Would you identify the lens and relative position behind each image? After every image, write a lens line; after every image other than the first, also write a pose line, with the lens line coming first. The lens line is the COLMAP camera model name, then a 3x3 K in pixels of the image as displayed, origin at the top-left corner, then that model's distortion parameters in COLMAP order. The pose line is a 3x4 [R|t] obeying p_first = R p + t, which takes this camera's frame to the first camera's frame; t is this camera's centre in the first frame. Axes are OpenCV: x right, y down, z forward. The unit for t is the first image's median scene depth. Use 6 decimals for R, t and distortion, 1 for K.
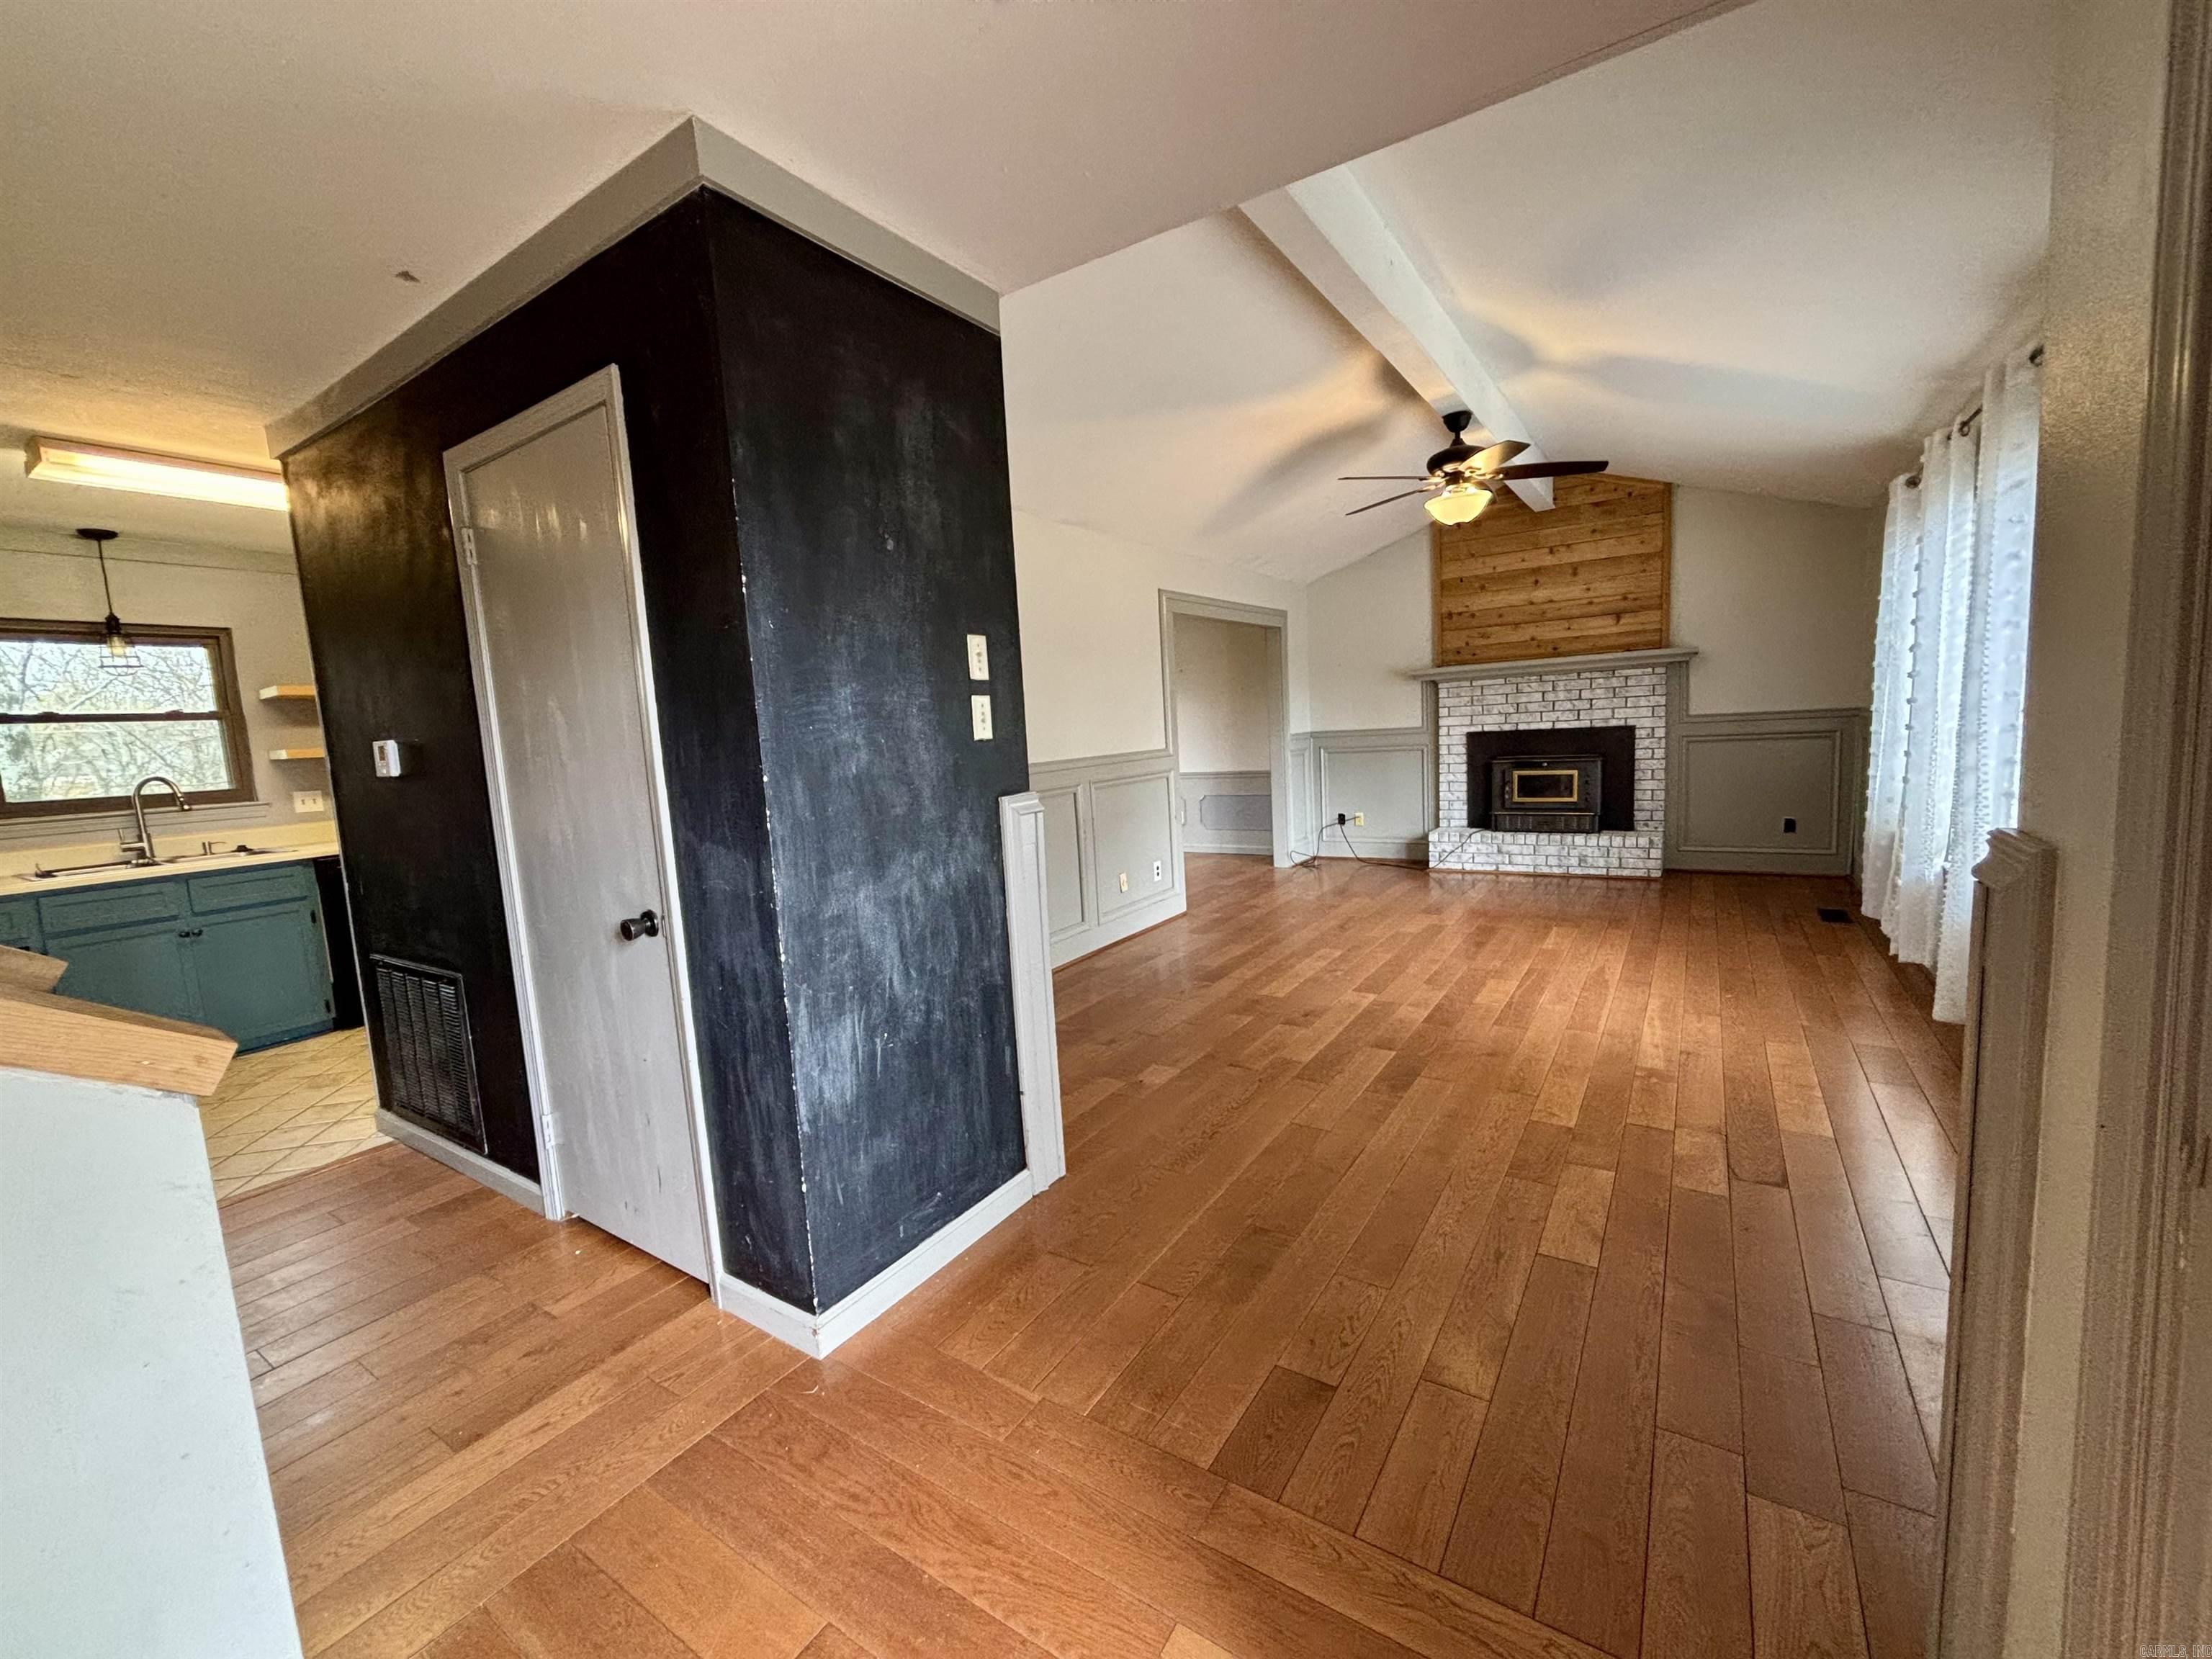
lens RADIAL K [[885.4, 0, 1100.6], [0, 885.4, 830.0], [0, 0, 1]] dist [-0.003113, -0.000561]
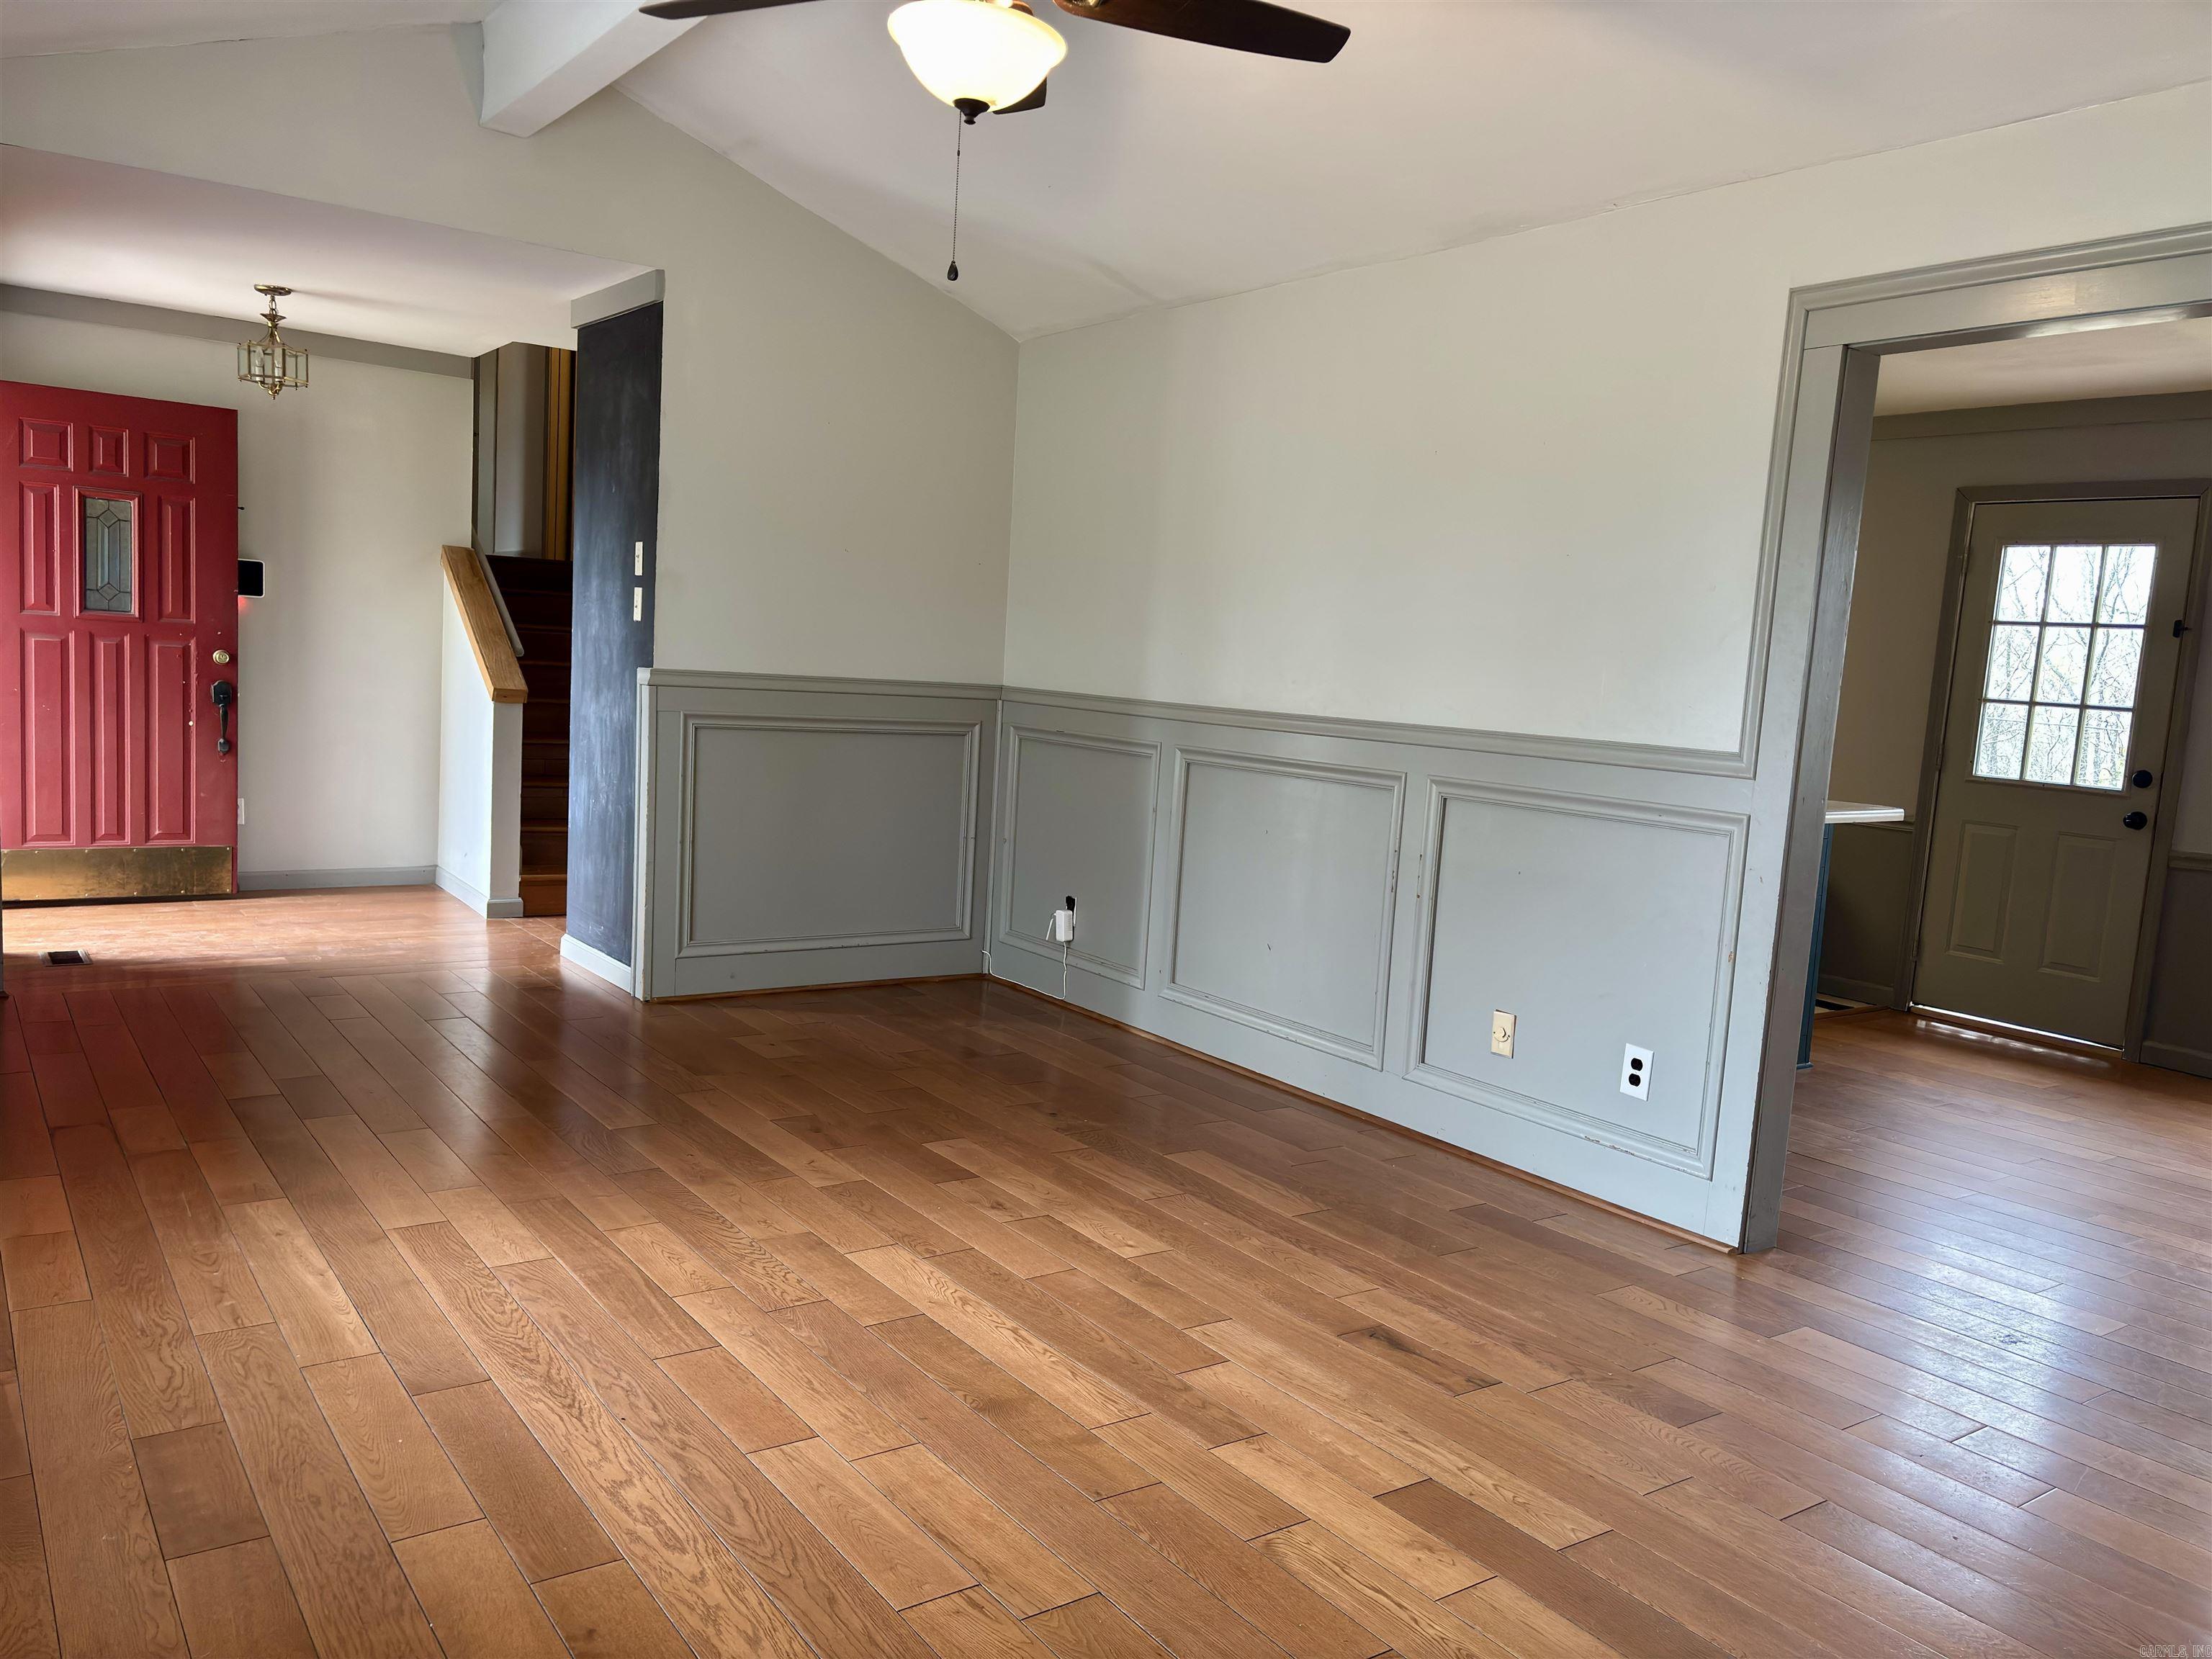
lens RADIAL K [[1667.8, 0, 1098.0], [0, 1667.8, 838.3], [0, 0, 1]] dist [0.031188, -0.003432]
pose [[-0.357096, 0.136169, -0.924089, 0.976810], [-0.151073, 0.967872, 0.201000, -0.195145], [0.921770, 0.211381, -0.325052, 1.246403]]
